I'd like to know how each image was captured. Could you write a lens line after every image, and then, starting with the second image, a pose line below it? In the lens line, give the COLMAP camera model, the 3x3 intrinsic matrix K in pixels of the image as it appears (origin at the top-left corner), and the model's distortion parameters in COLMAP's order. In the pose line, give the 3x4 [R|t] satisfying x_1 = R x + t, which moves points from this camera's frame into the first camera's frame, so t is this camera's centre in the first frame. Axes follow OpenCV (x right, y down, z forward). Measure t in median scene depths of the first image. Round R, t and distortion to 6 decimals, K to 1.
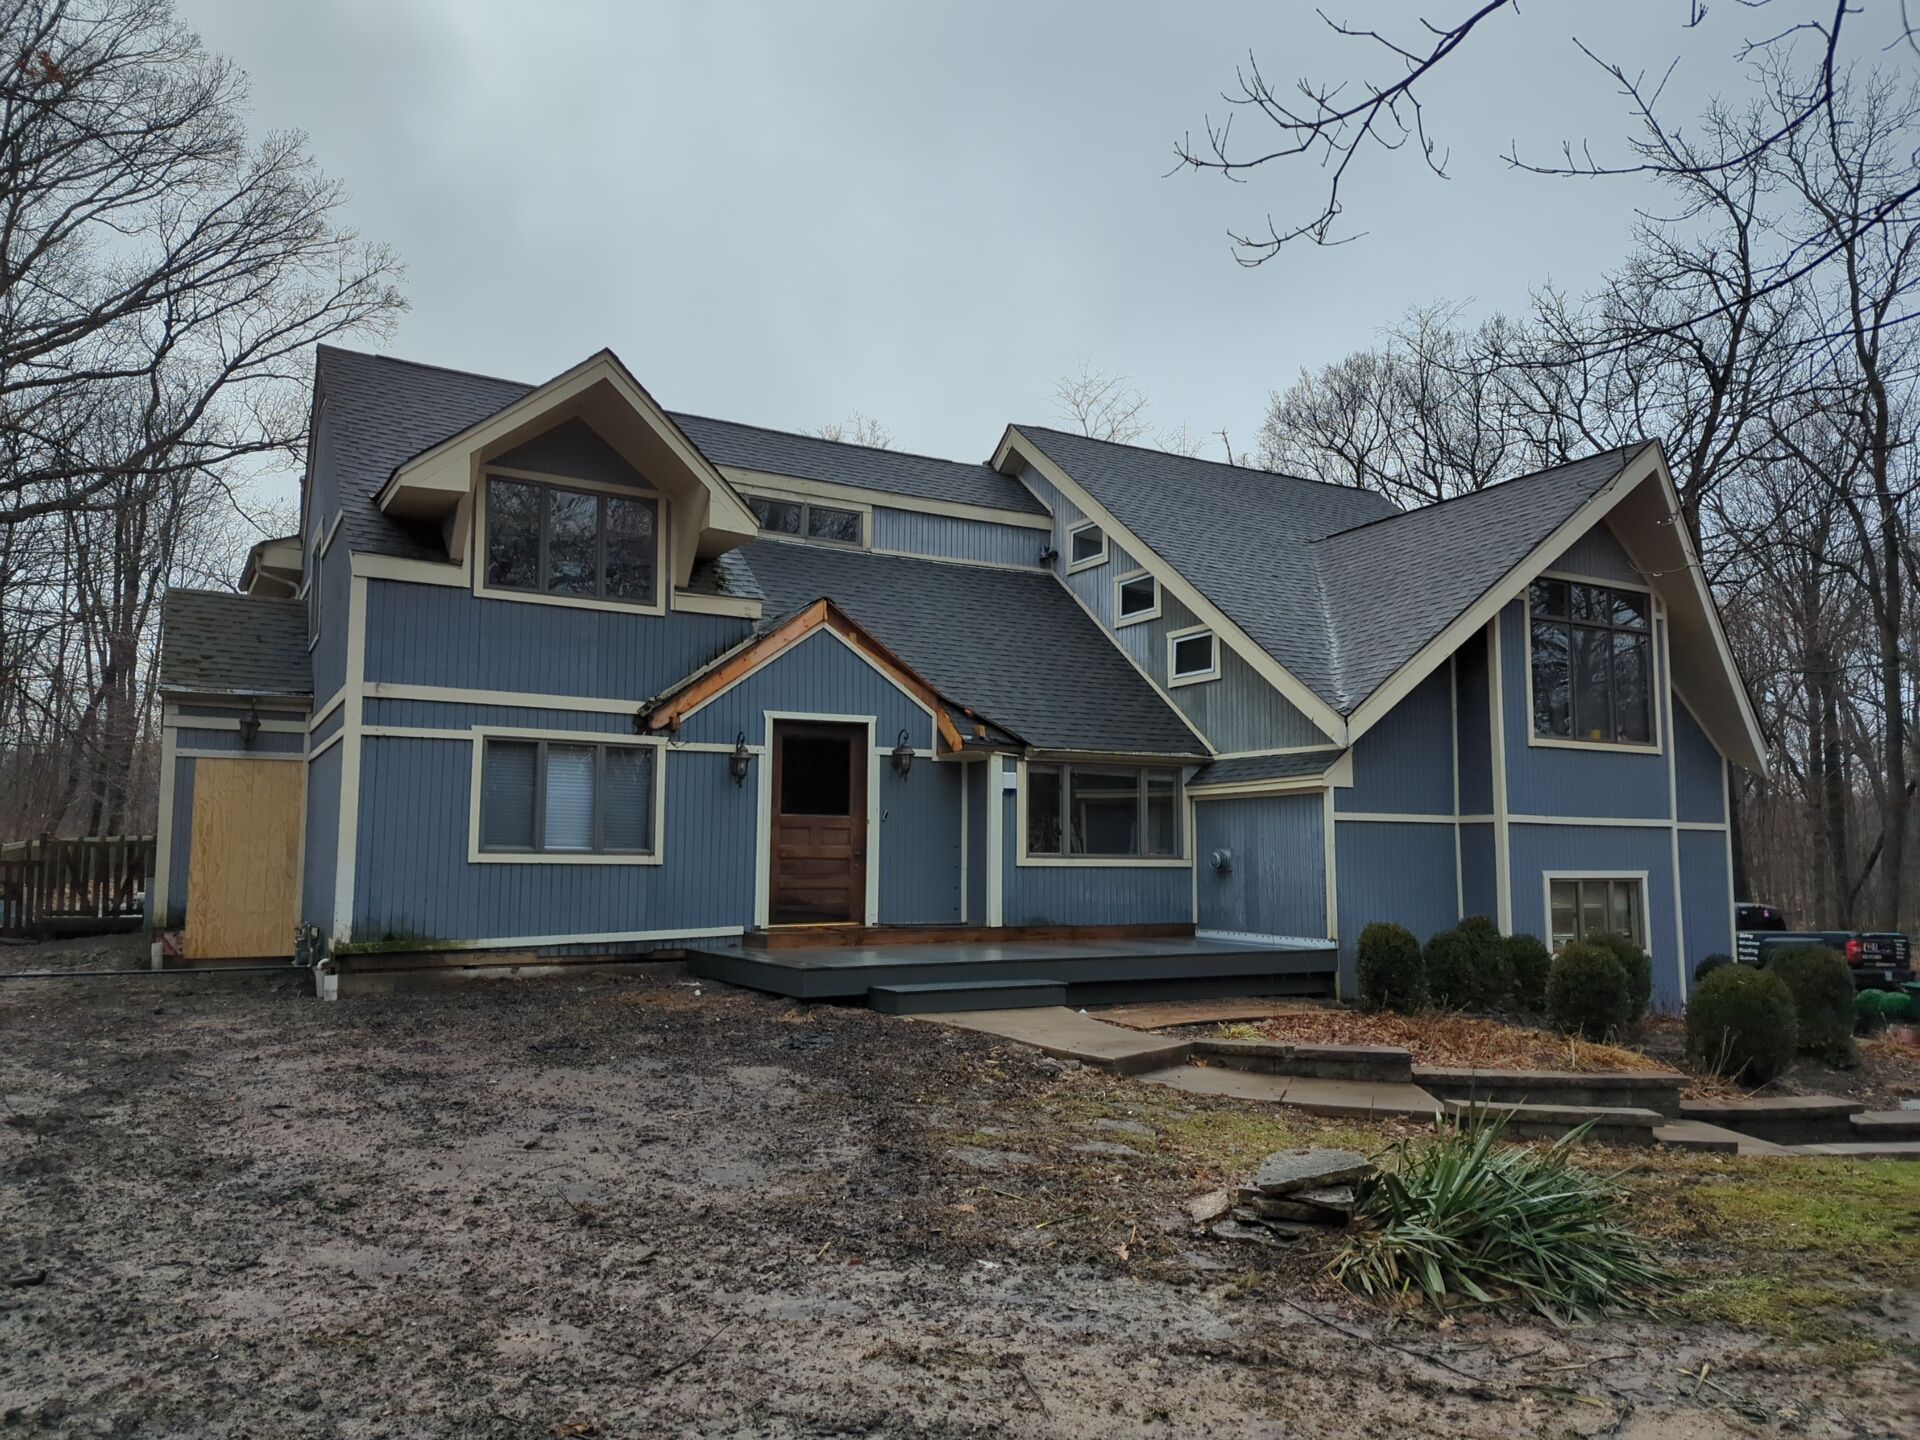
lens RADIAL K [[1344.2, 0, 959.7], [0, 1344.2, 735.1], [0, 0, 1]] dist [0.076635, -0.065043]
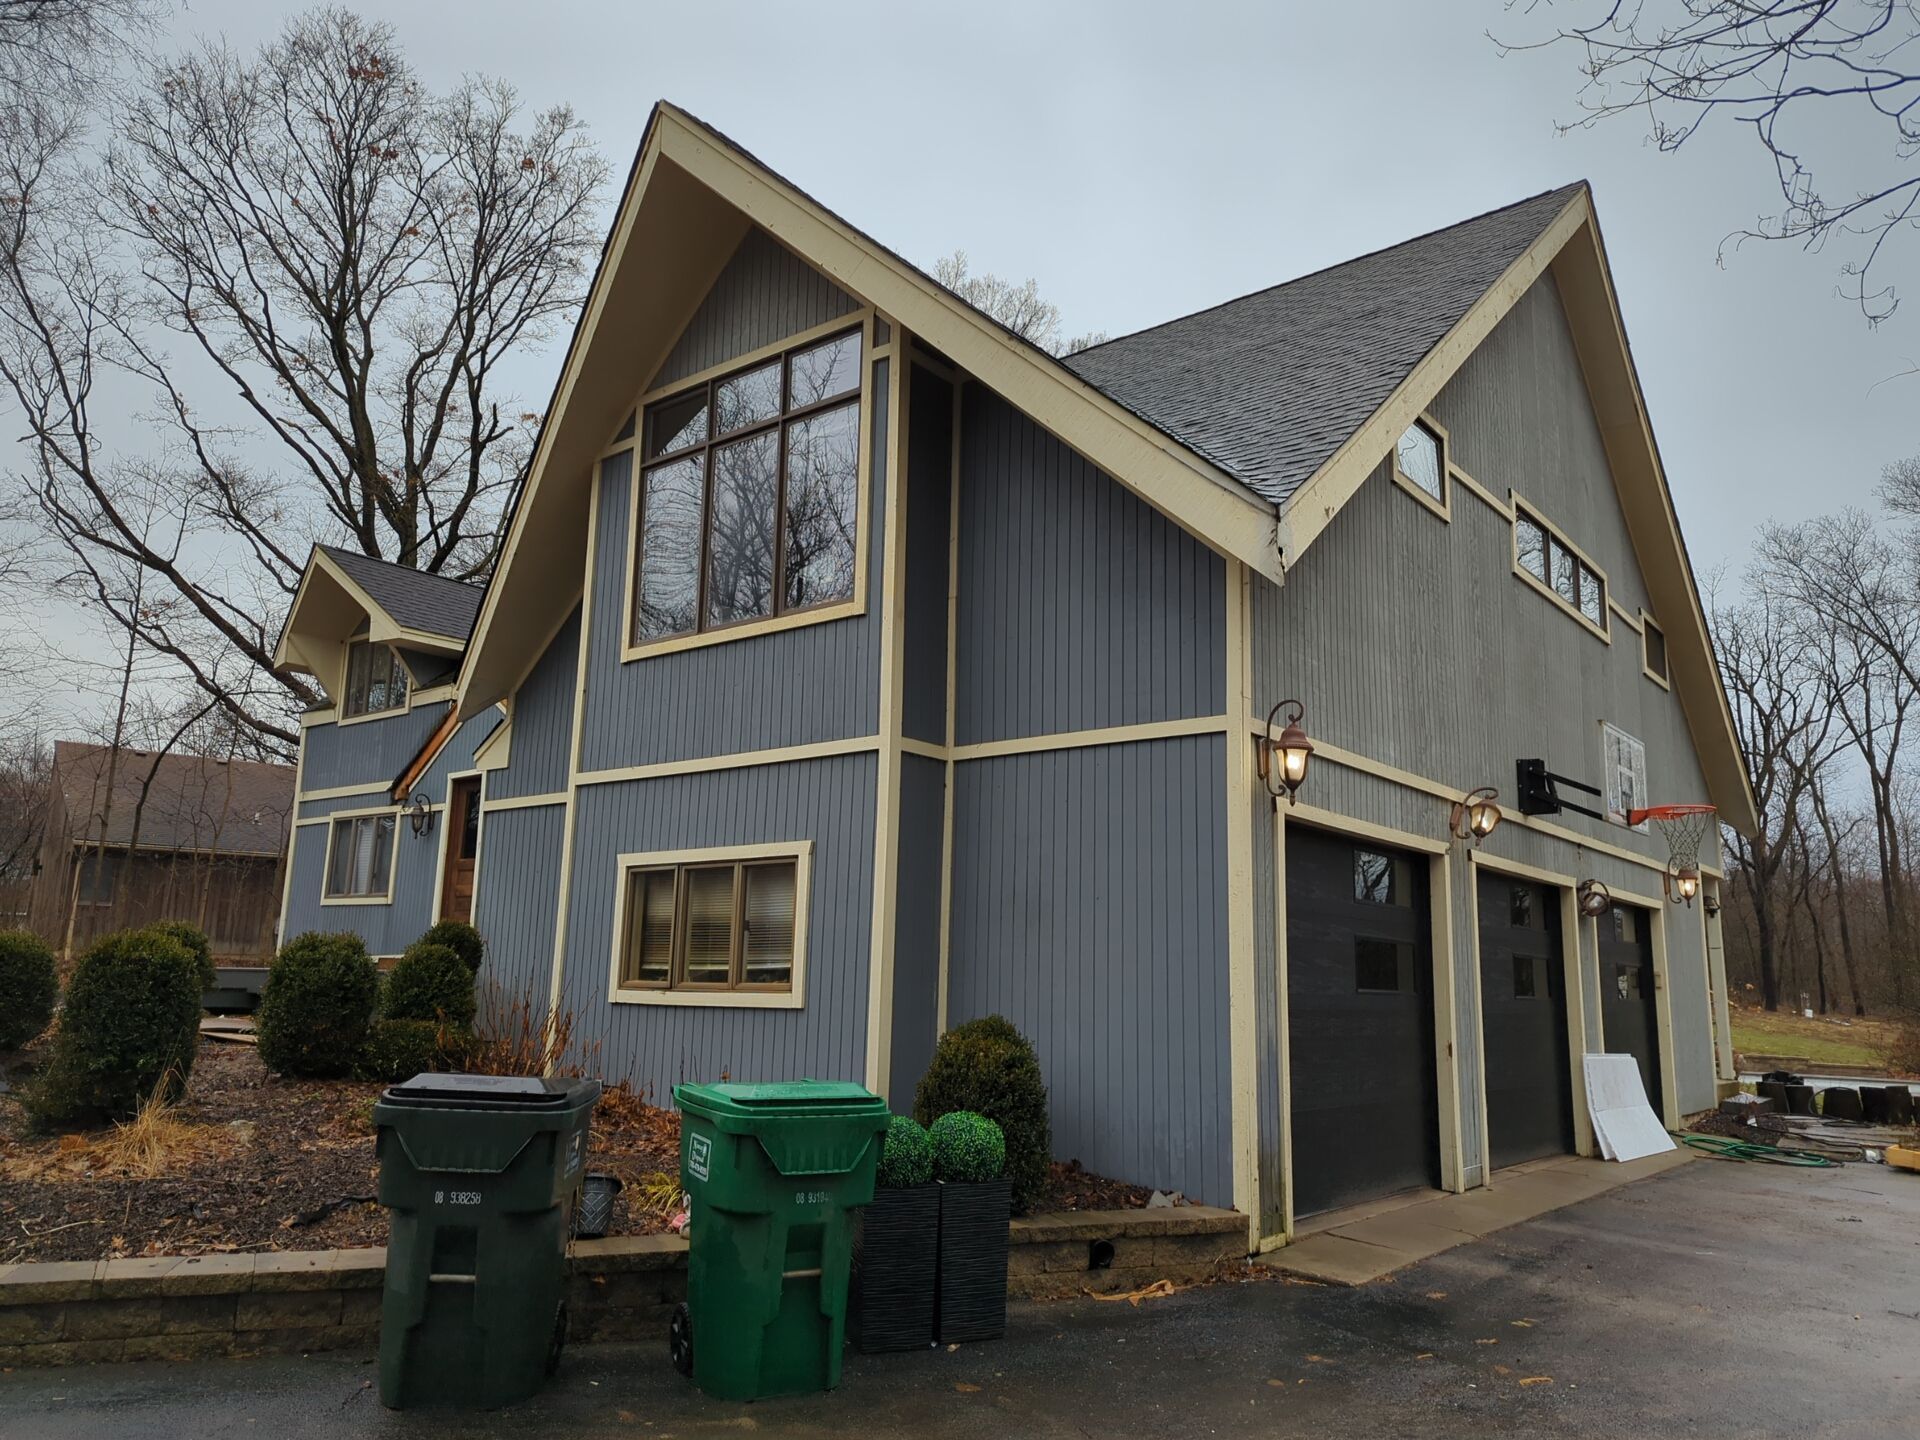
lens RADIAL K [[1344.2, 0, 962.0], [0, 1344.2, 728.8], [0, 0, 1]] dist [0.076635, -0.065043]
pose [[0.357356, -0.166924, -0.918930, 1.094919], [0.067267, 0.985944, -0.152938, 0.152253], [0.931543, -0.007161, 0.363561, 0.949217]]
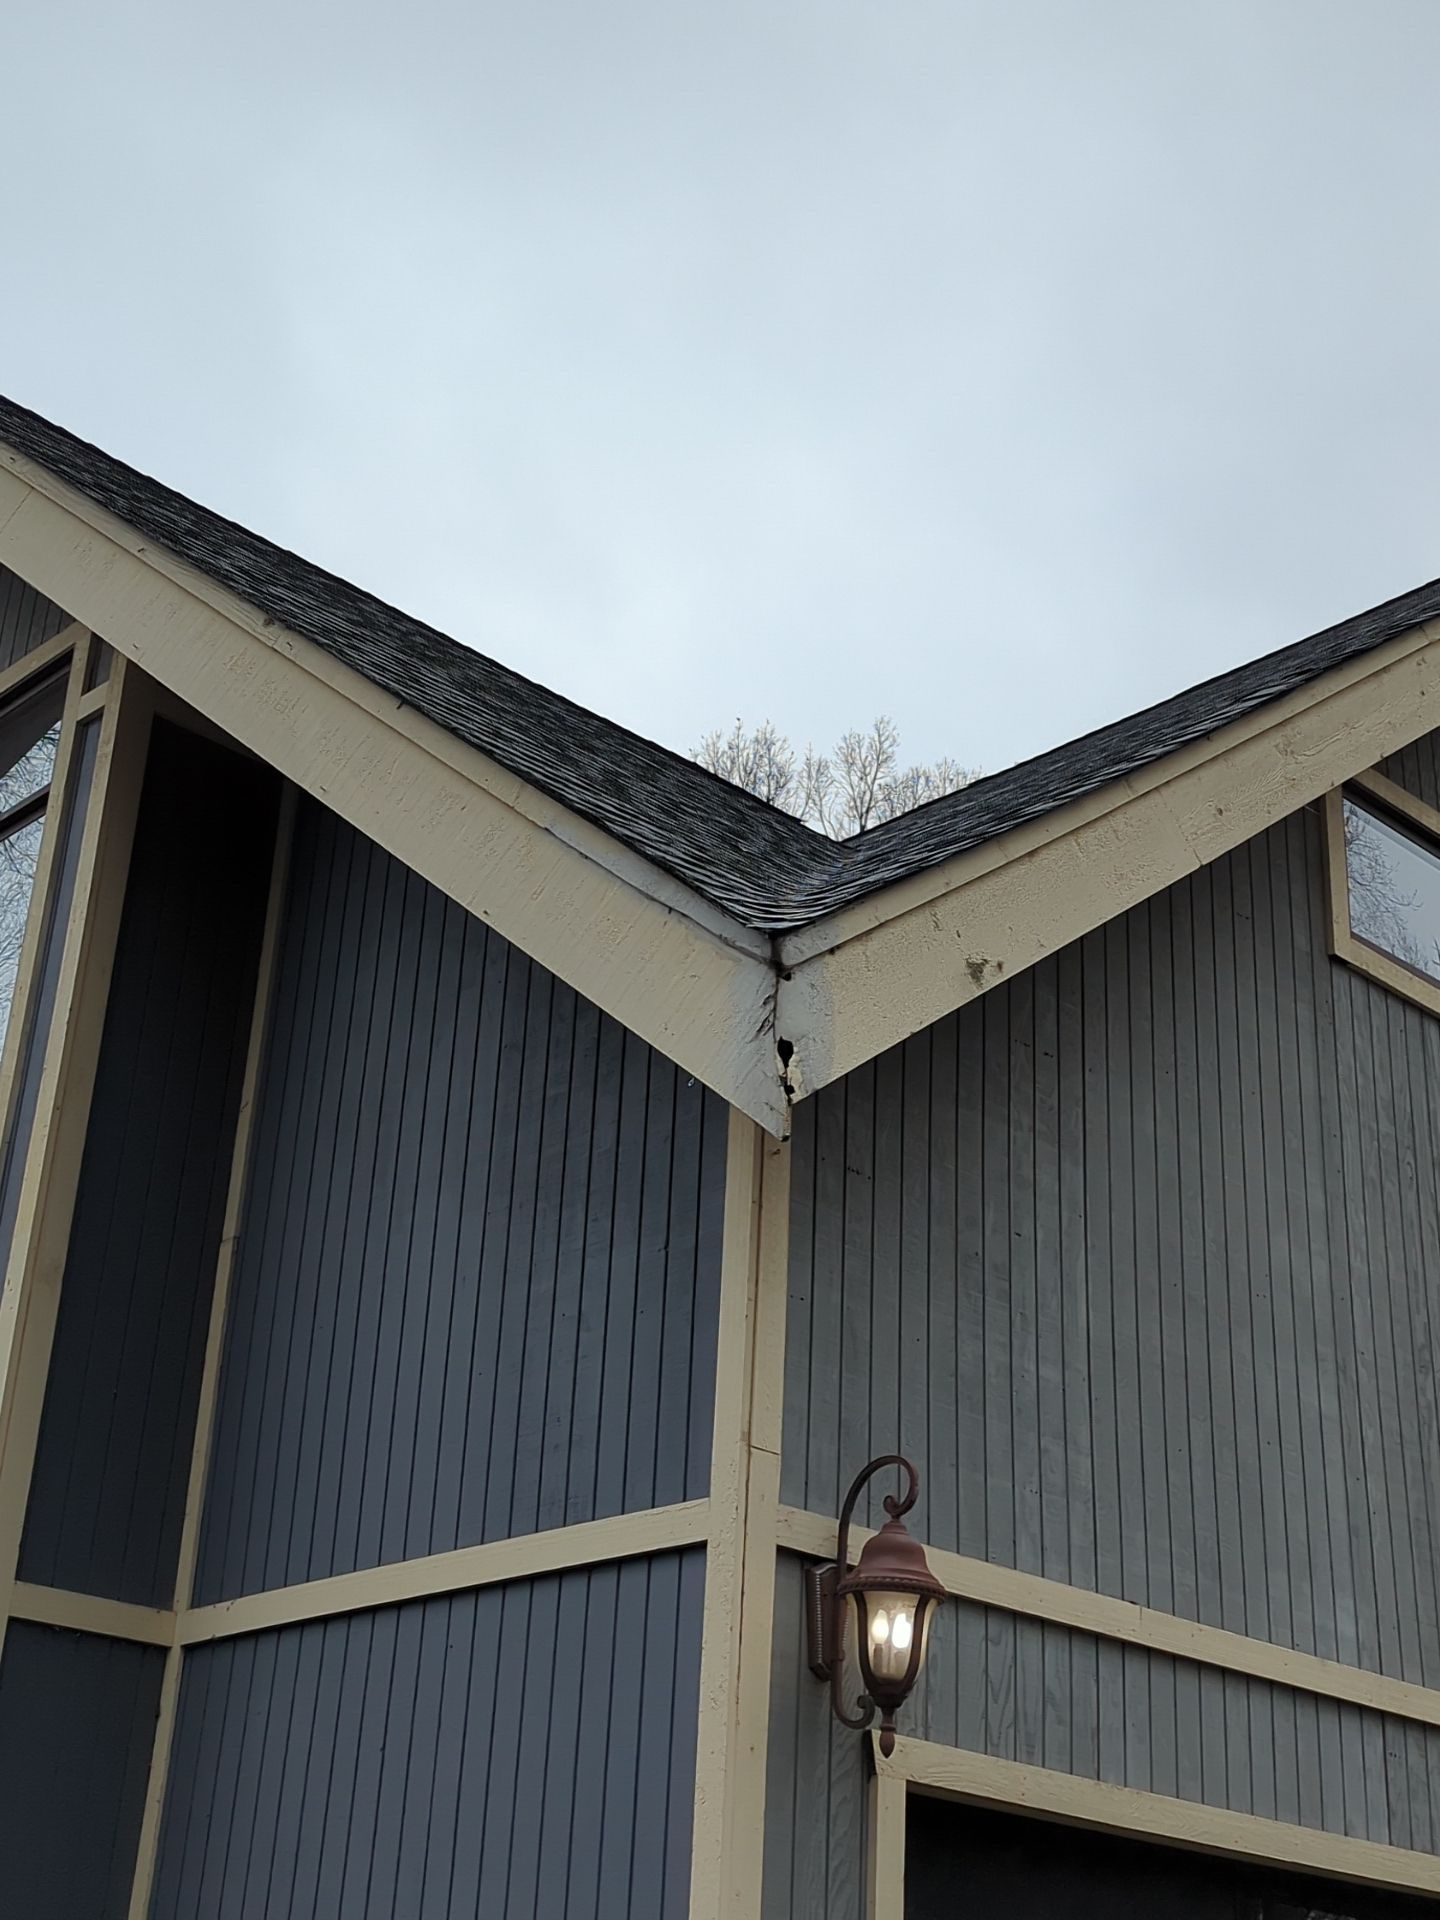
lens RADIAL K [[2515.8, 0, 669.2], [0, 2515.8, 930.4], [0, 0, 1]] dist [0.085349, 0.000000]
pose [[0.227146, -0.421423, -0.877956, 1.012771], [0.048337, 0.905289, -0.422037, 0.153664], [0.972660, 0.053426, 0.226003, 1.128649]]
